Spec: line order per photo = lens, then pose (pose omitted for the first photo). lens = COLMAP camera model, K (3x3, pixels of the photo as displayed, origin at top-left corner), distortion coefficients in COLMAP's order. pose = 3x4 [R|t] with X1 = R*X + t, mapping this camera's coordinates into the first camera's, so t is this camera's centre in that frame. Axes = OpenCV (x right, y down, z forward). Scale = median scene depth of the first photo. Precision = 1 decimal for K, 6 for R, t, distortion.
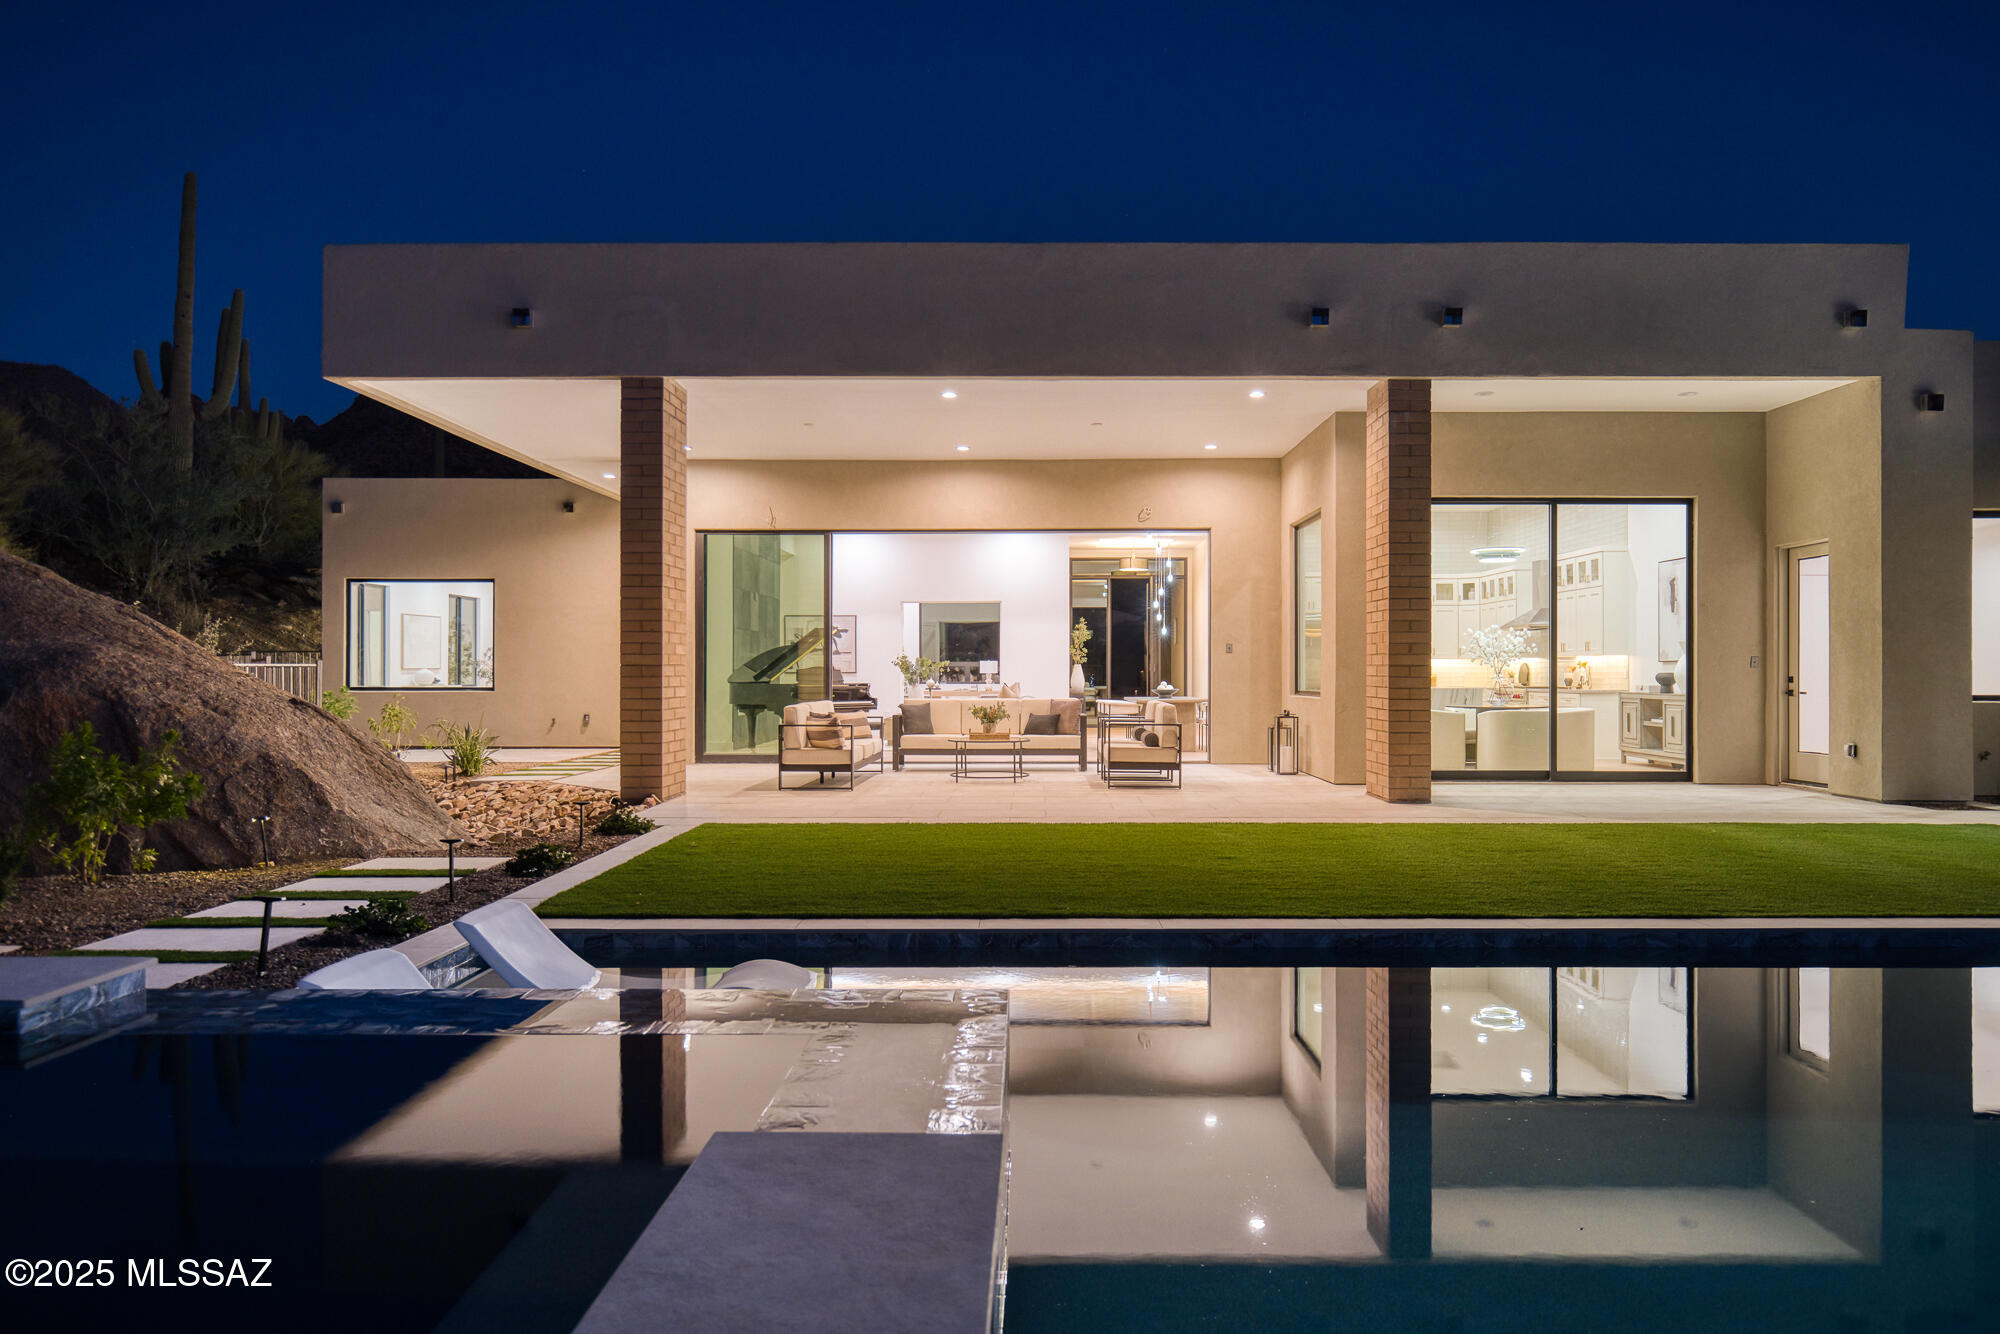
lens RADIAL K [[1280.2, 0, 1002.7], [0, 1280.2, 658.1], [0, 0, 1]] dist [0.004443, -0.000648]
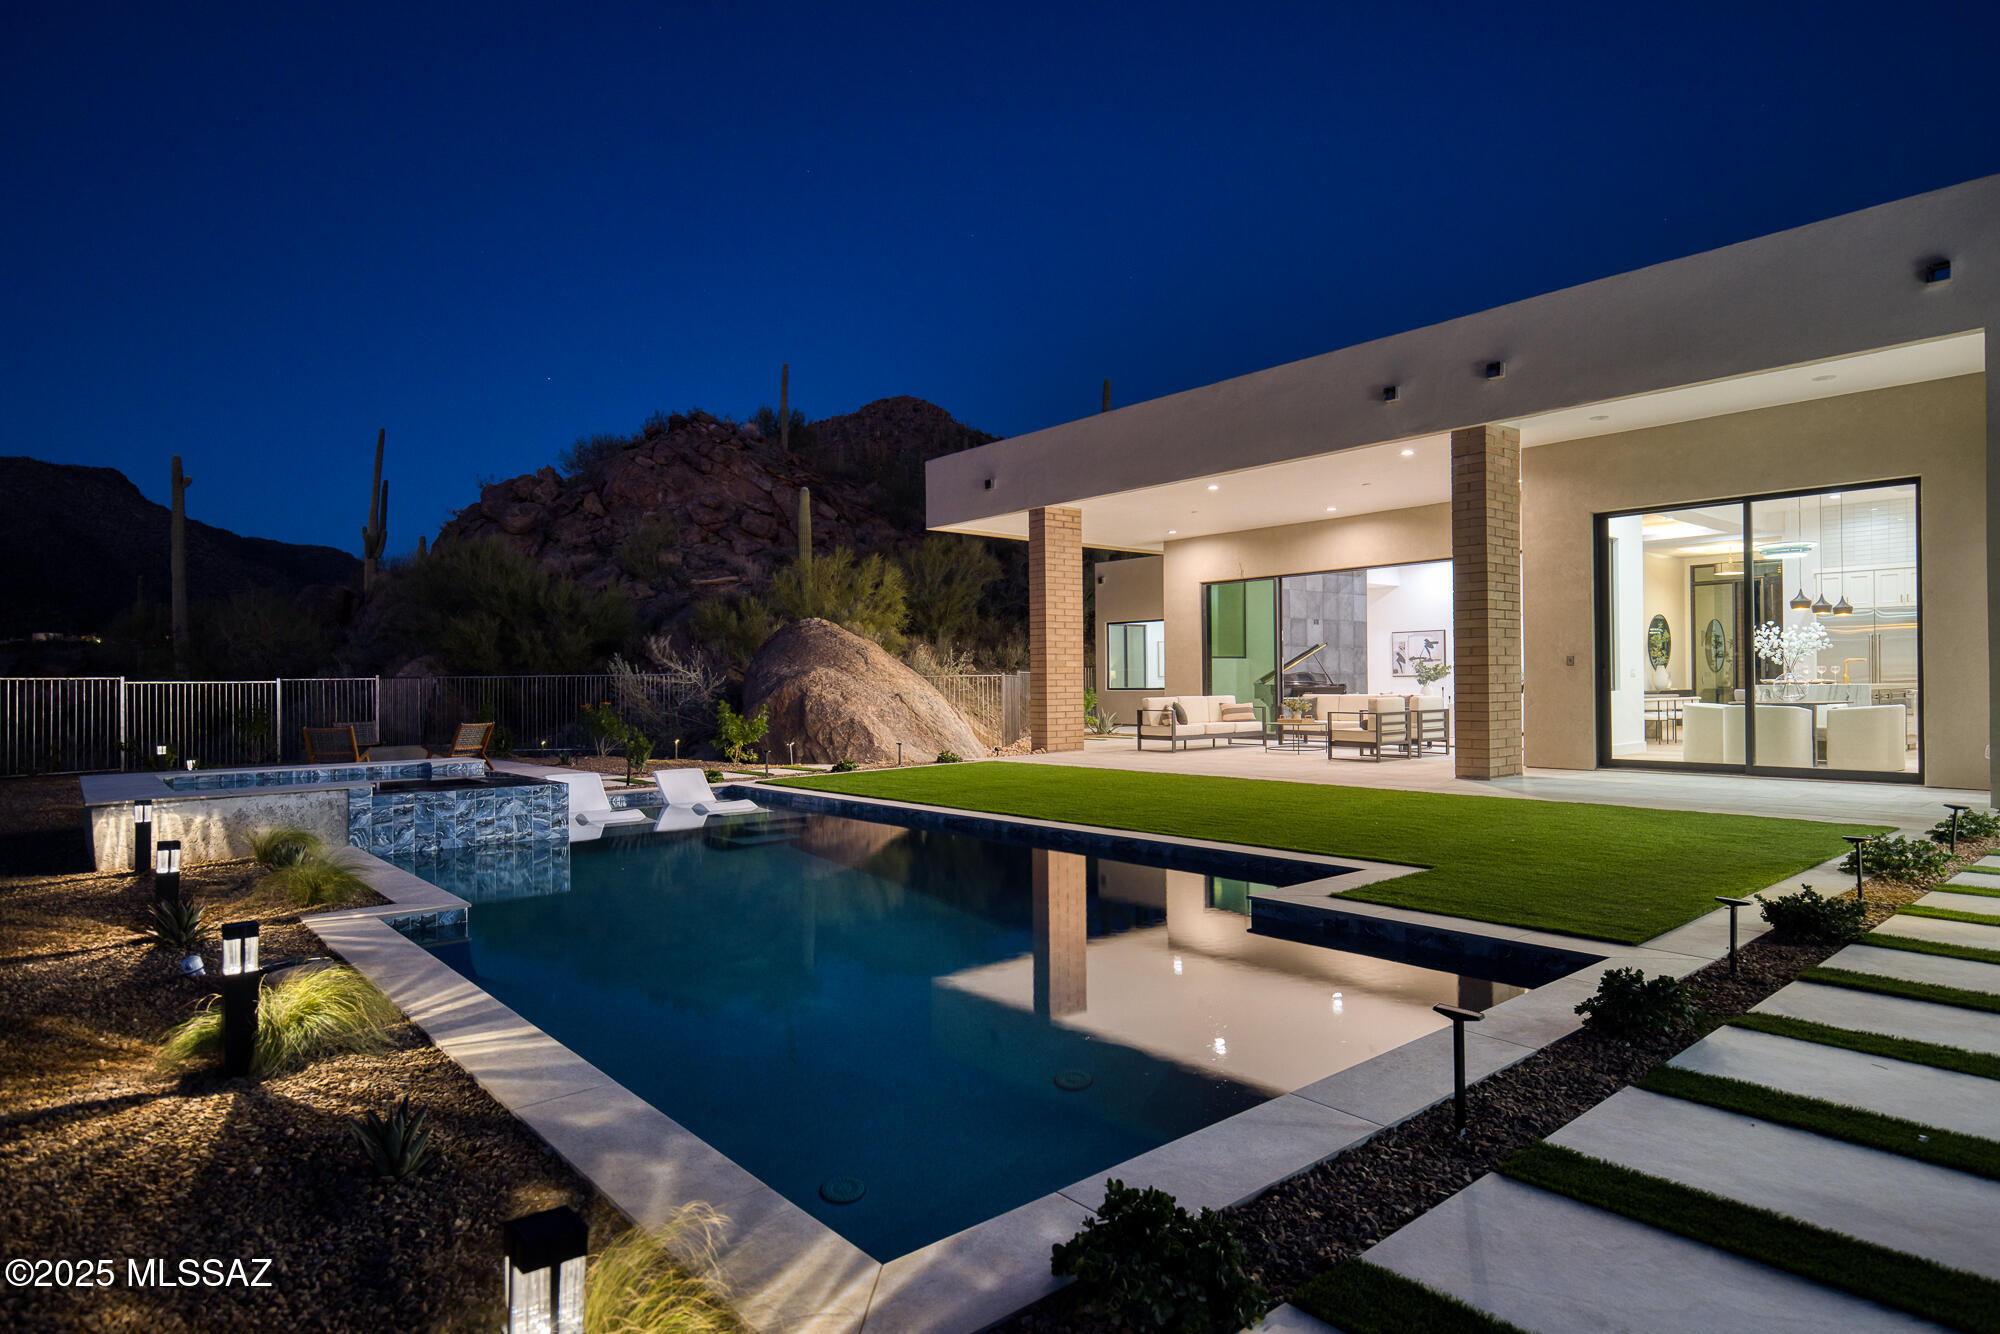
lens RADIAL K [[1084.0, 0, 997.6], [0, 1084.0, 680.2], [0, 0, 1]] dist [-0.006595, -0.000909]
pose [[0.658346, -0.008529, -0.752667, 0.716301], [0.020941, 0.999756, 0.006988, 0.002110], [0.752424, -0.020362, 0.658364, -0.009443]]
